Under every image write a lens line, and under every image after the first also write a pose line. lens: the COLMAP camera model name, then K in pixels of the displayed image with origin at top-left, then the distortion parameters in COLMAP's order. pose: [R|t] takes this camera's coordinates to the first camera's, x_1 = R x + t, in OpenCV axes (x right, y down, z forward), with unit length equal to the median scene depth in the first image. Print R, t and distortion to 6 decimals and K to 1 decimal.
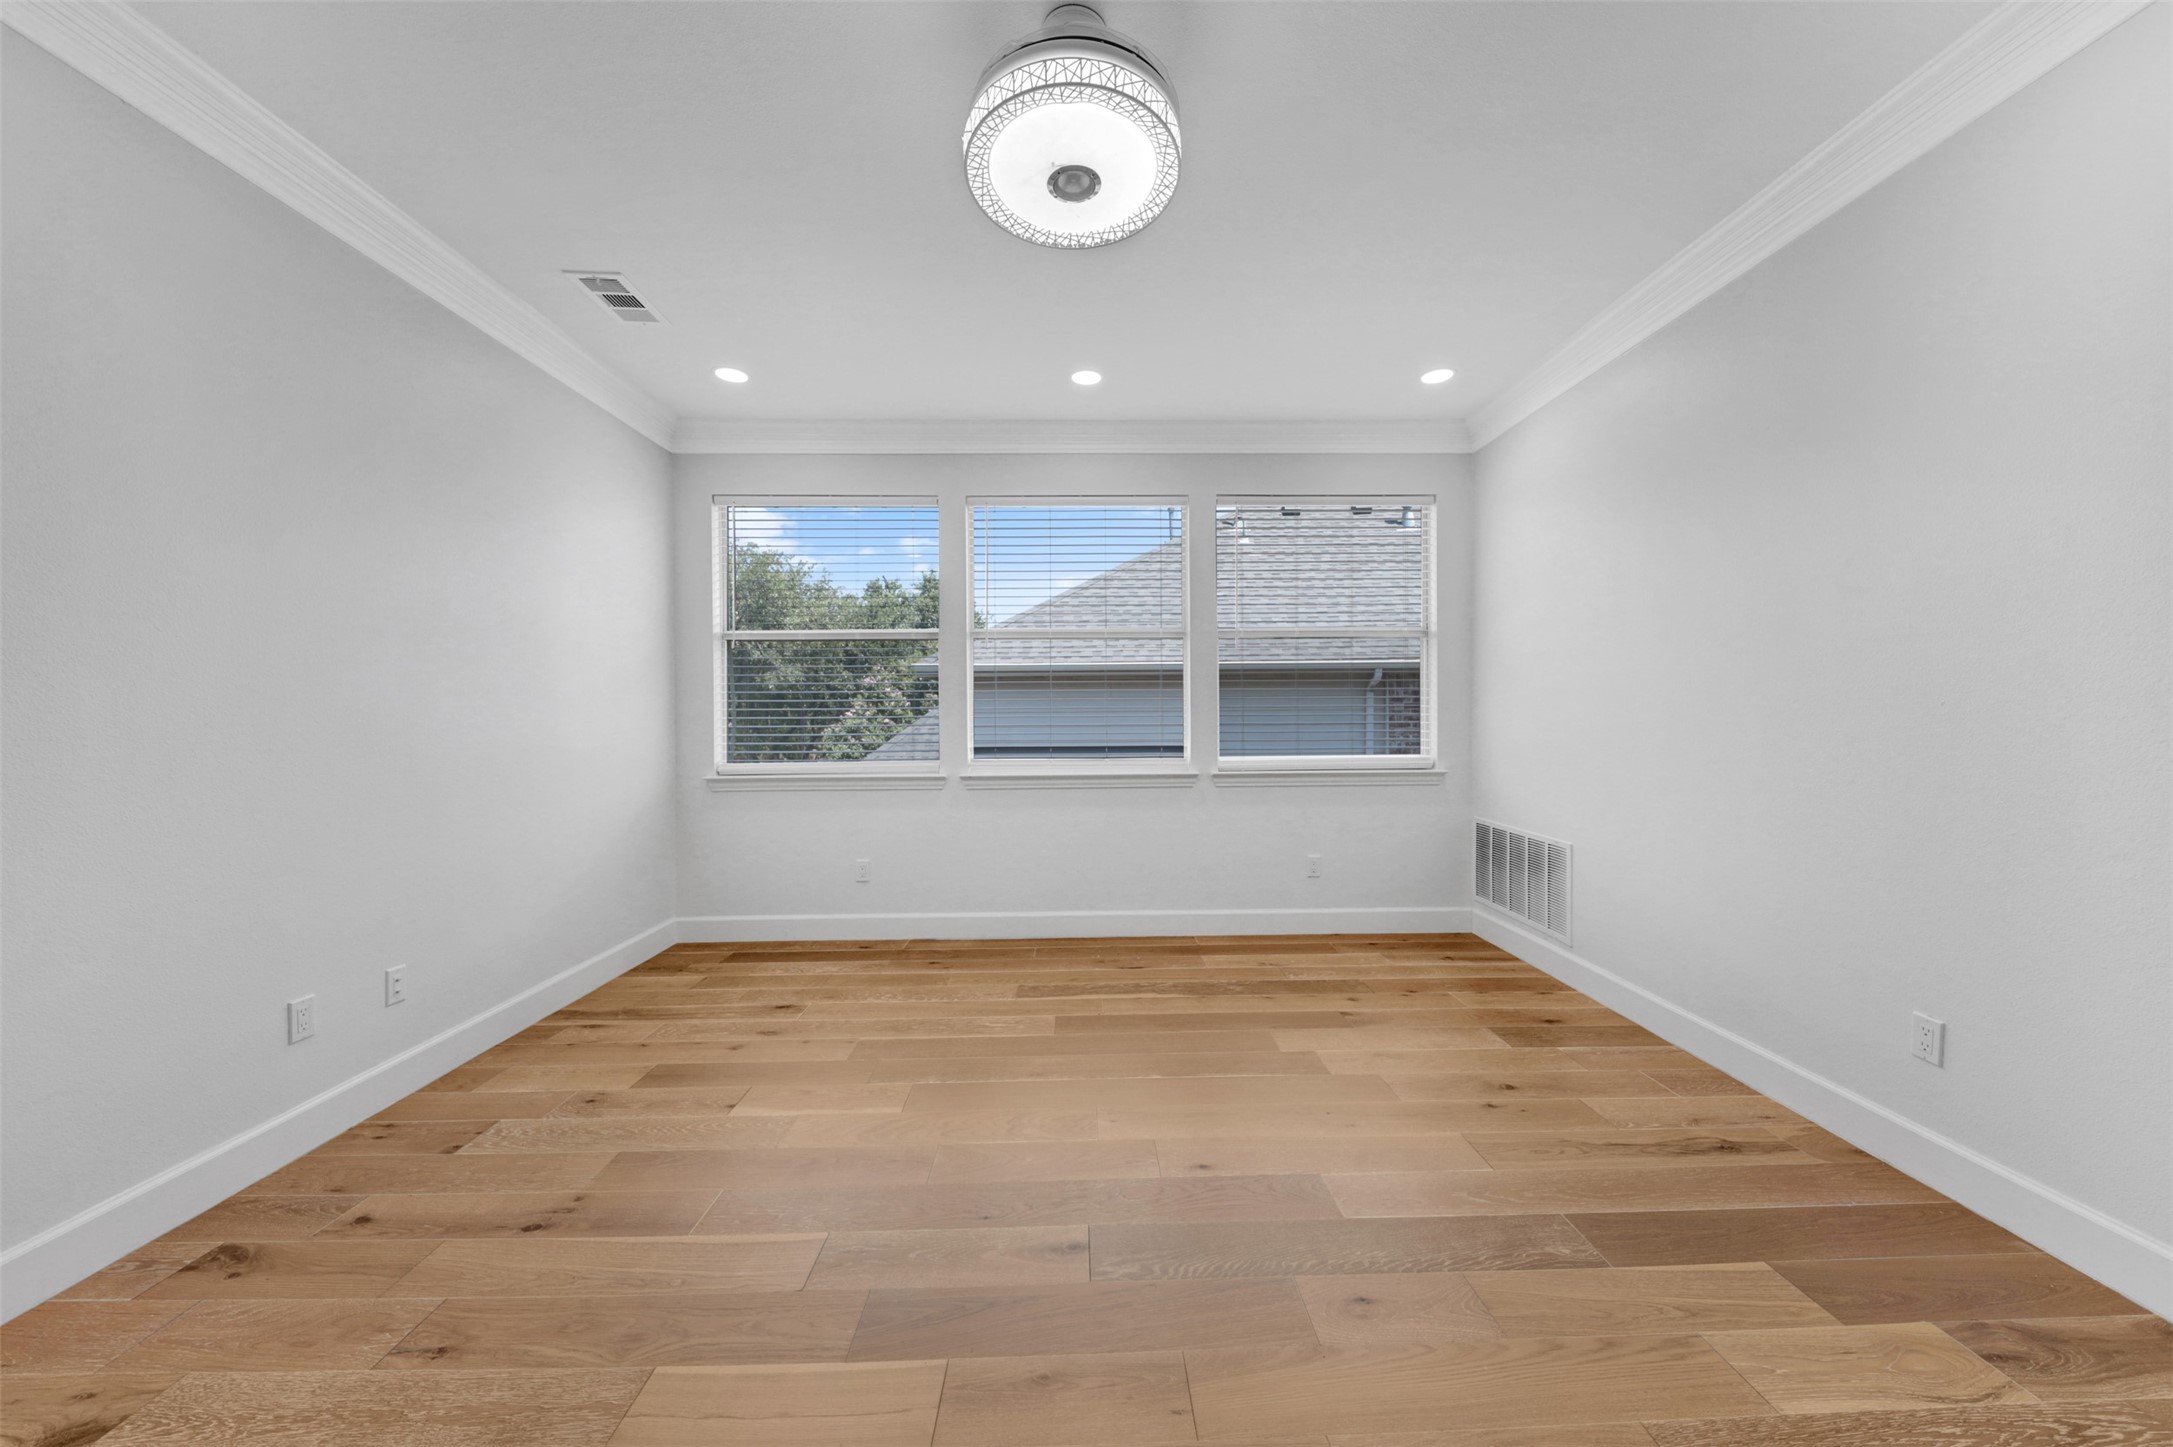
lens RADIAL K [[758.3, 0, 1086.5], [0, 758.3, 723.5], [0, 0, 1]] dist [0.000571, -0.000275]
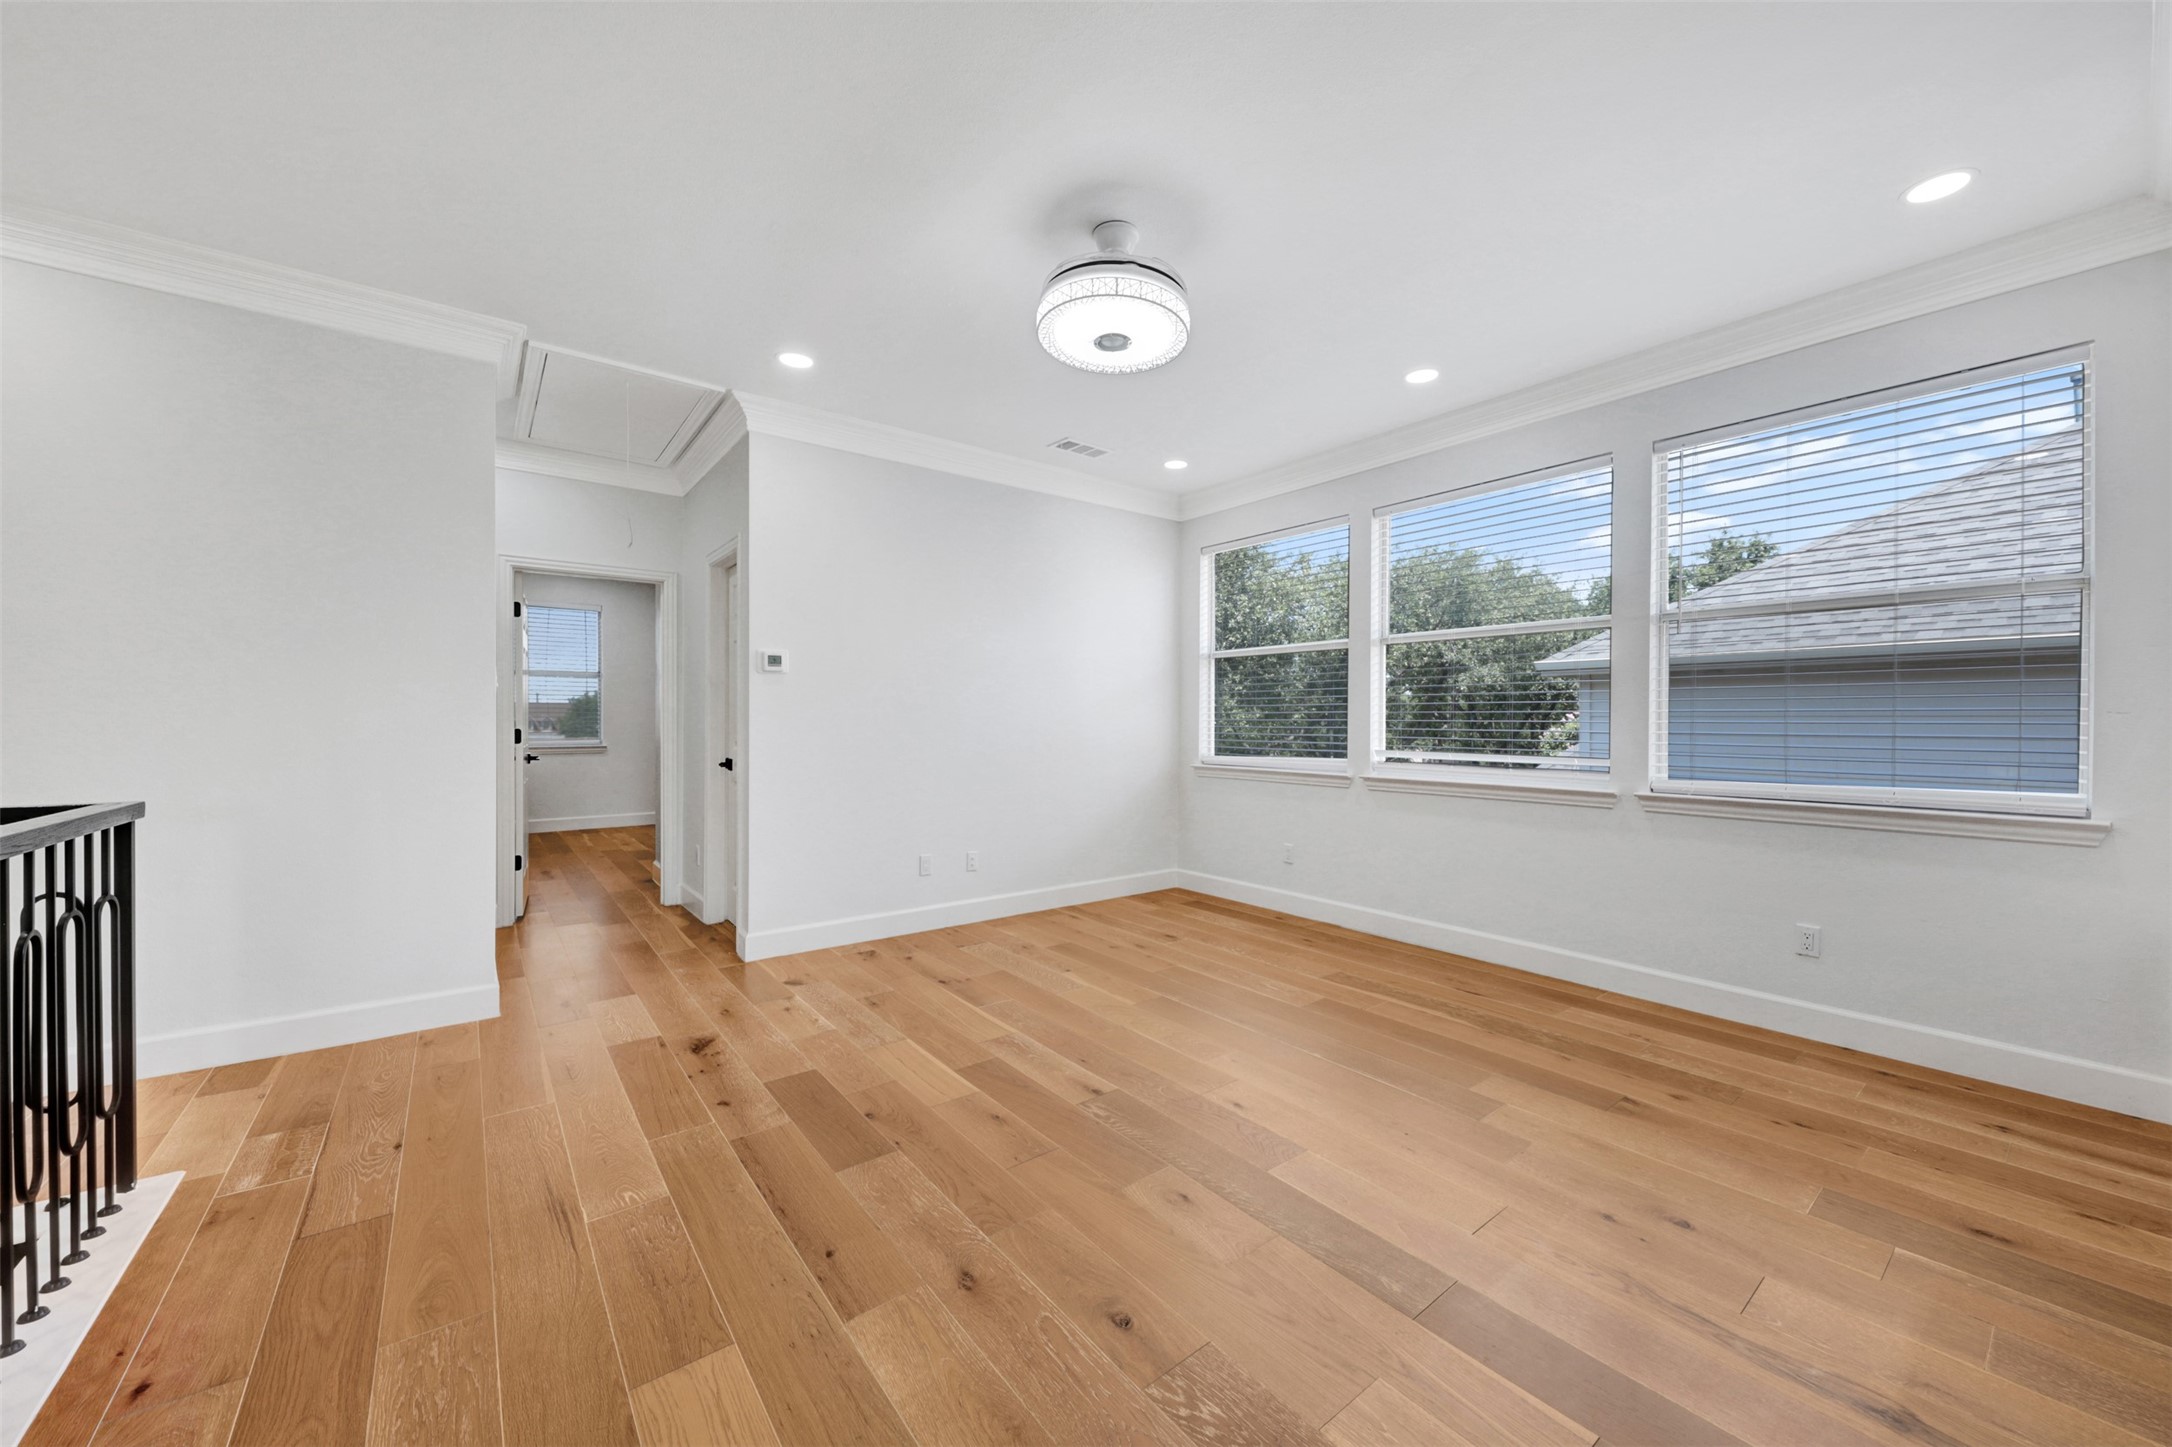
lens RADIAL K [[804.7, 0, 1105.5], [0, 804.7, 724.2], [0, 0, 1]] dist [0.023767, -0.012063]
pose [[0.605617, 0.013922, -0.795635, 0.570429], [-0.015251, 0.999866, 0.005887, -0.005195], [0.795610, 0.008569, 0.605748, 0.040565]]
